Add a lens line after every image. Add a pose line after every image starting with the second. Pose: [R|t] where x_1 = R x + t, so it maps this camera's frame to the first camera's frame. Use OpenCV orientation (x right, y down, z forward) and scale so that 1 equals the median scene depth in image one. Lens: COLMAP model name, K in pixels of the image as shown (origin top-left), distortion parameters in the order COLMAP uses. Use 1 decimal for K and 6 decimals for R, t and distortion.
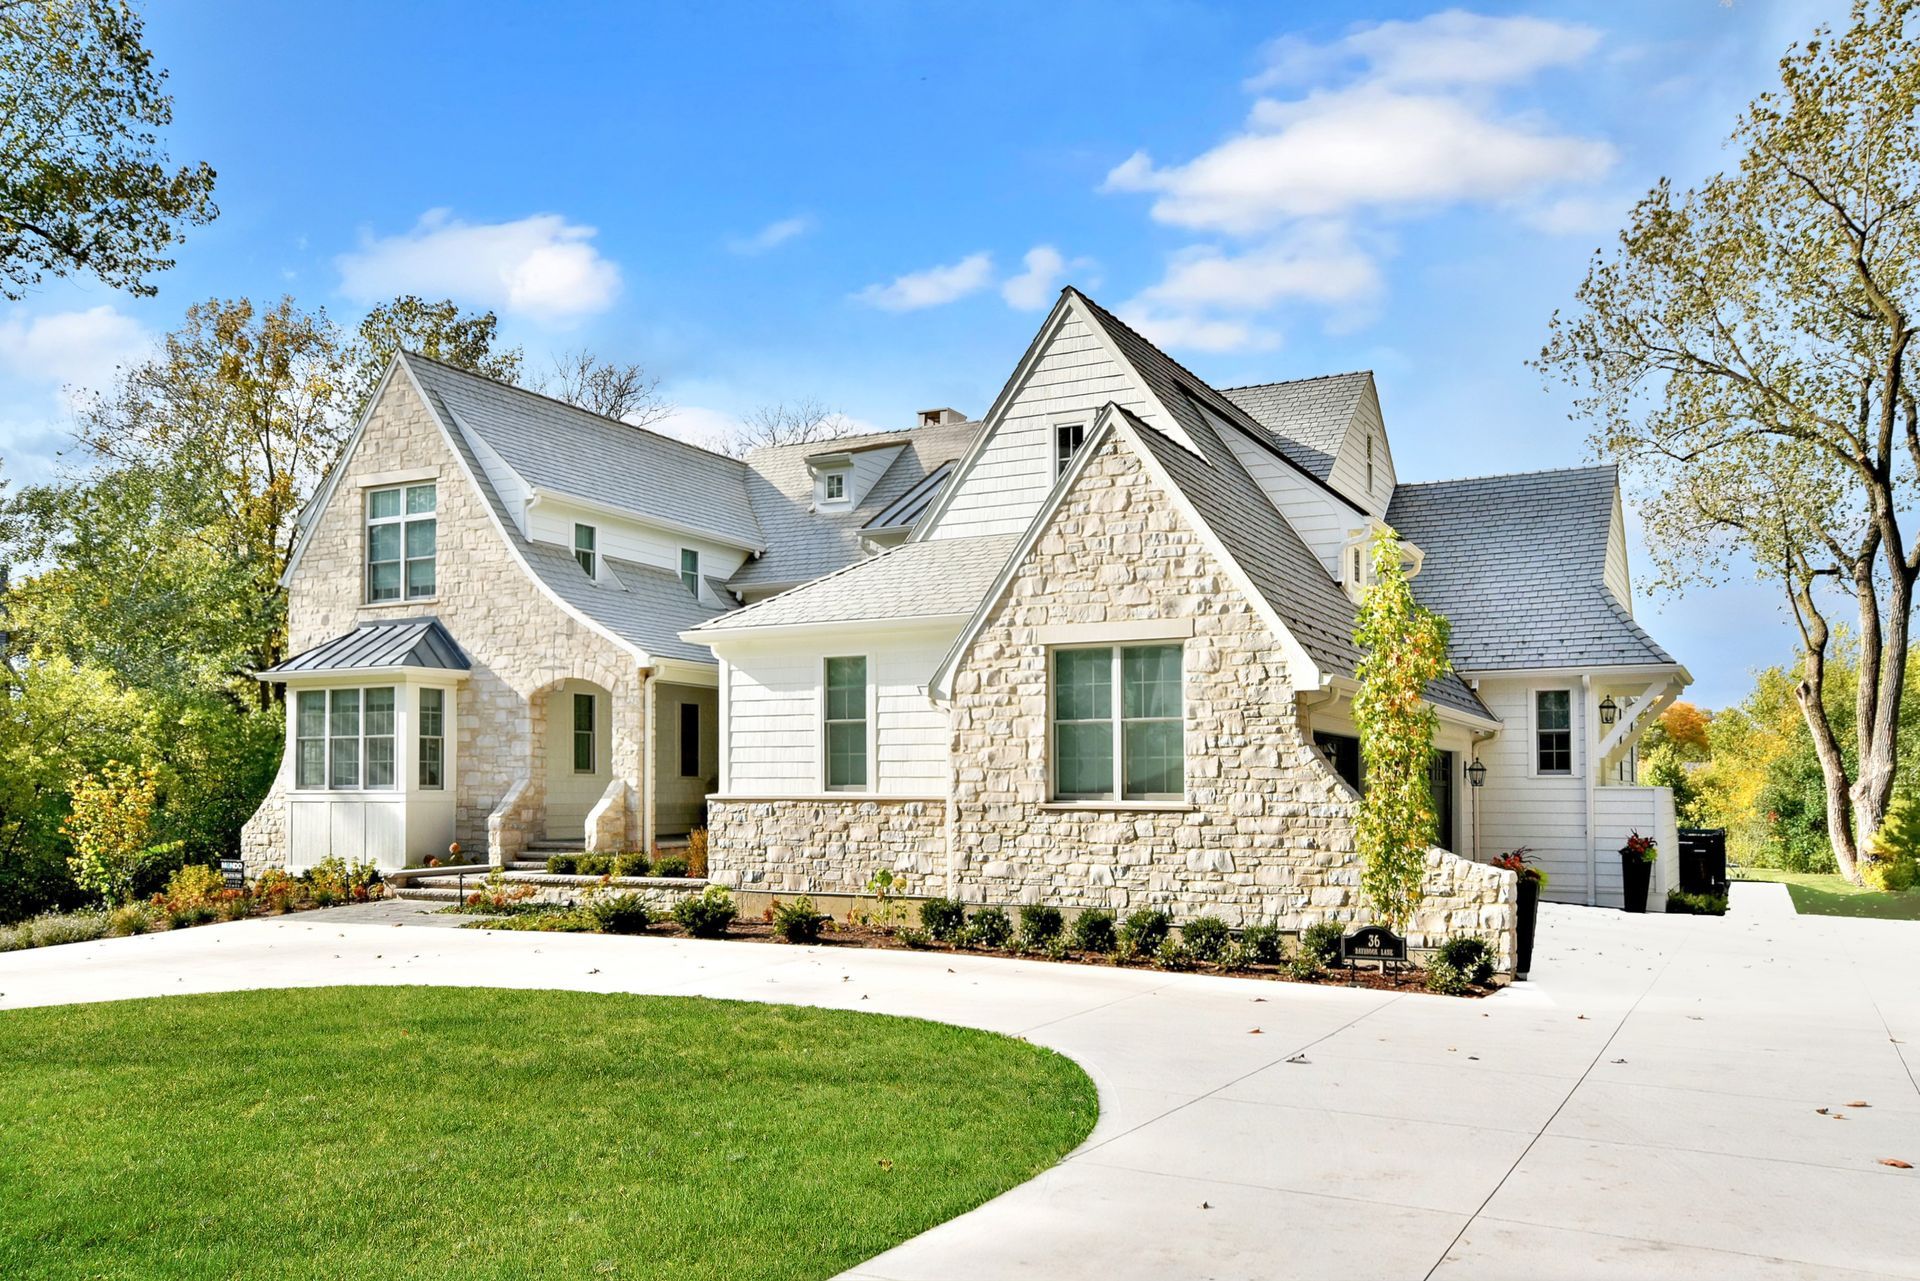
lens RADIAL K [[1542.8, 0, 955.4], [0, 1542.8, 622.1], [0, 0, 1]] dist [-0.035751, 0.004201]
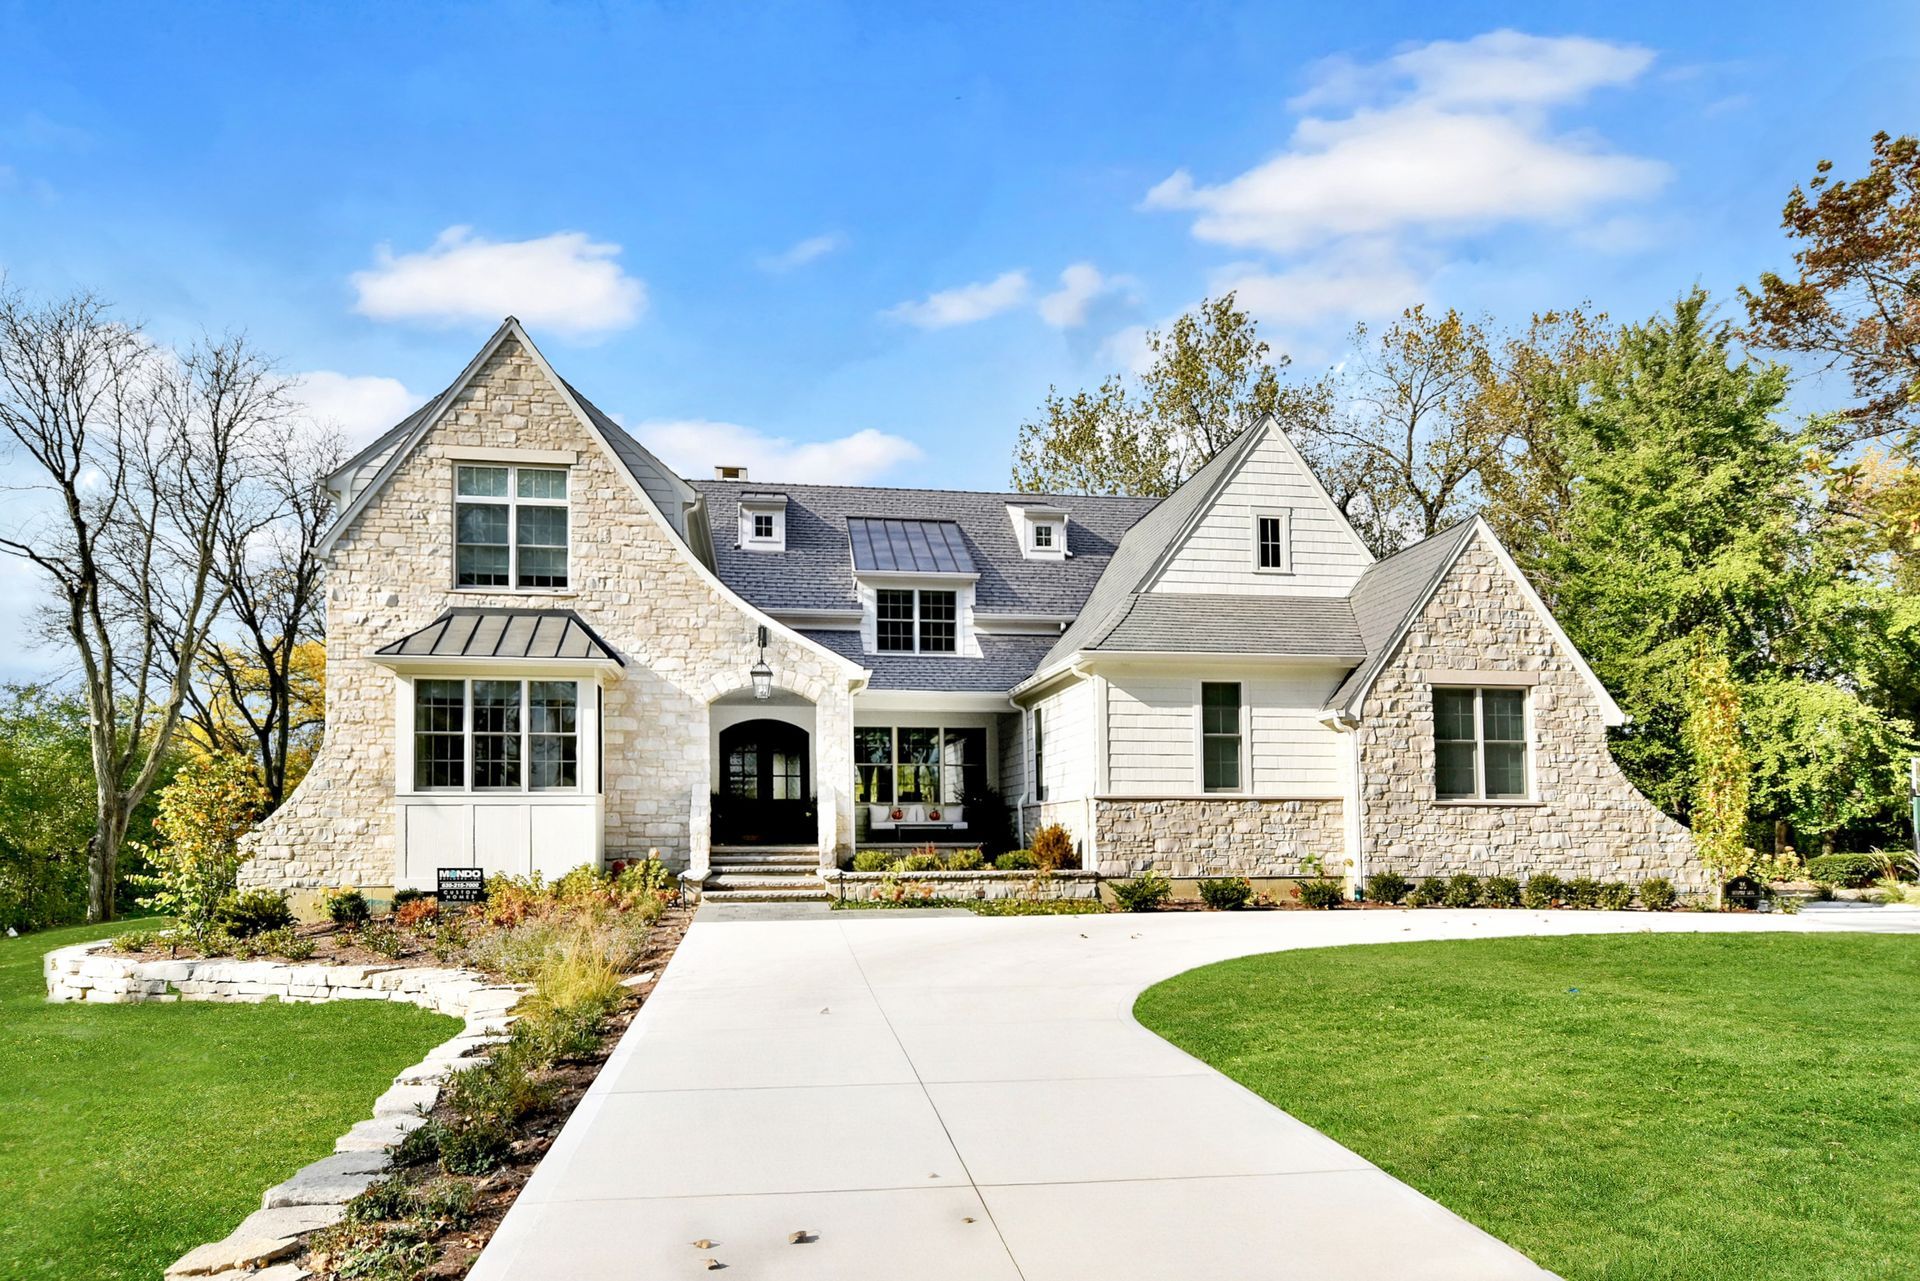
lens RADIAL K [[1313.9, 0, 968.6], [0, 1313.9, 643.2], [0, 0, 1]] dist [-0.005847, 0.004556]
pose [[0.798489, 0.086239, 0.595800, -0.940325], [-0.064994, 0.996251, -0.057098, 0.070397], [-0.598490, 0.006869, 0.801101, 0.314092]]
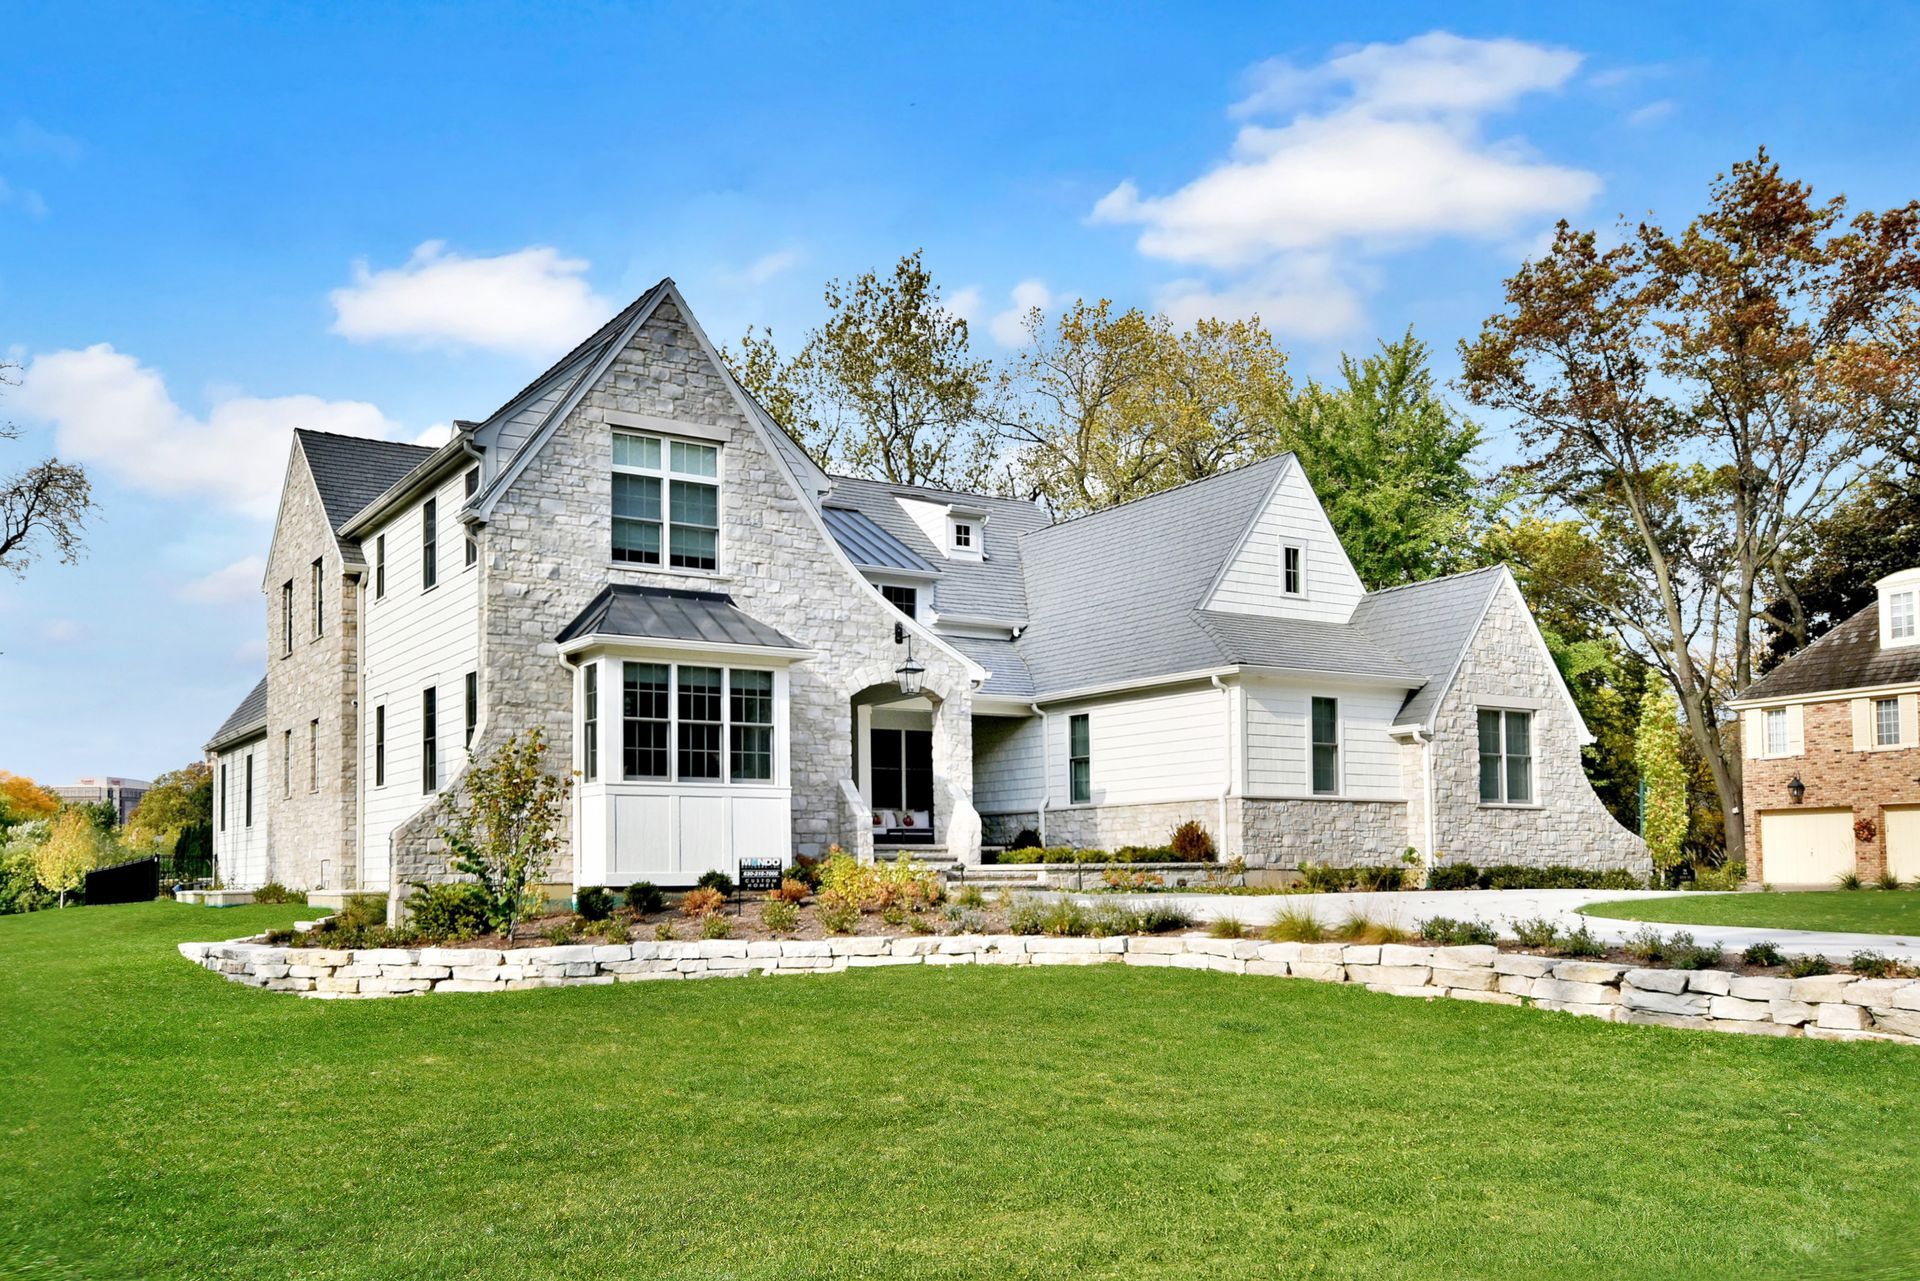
lens RADIAL K [[1667.9, 0, 955.7], [0, 1667.9, 647.6], [0, 0, 1]] dist [-0.015893, -0.019544]
pose [[0.491336, 0.116103, 0.863197, -1.680395], [-0.089531, 0.992558, -0.082542, 0.144023], [-0.866357, -0.036727, 0.498074, 0.598992]]
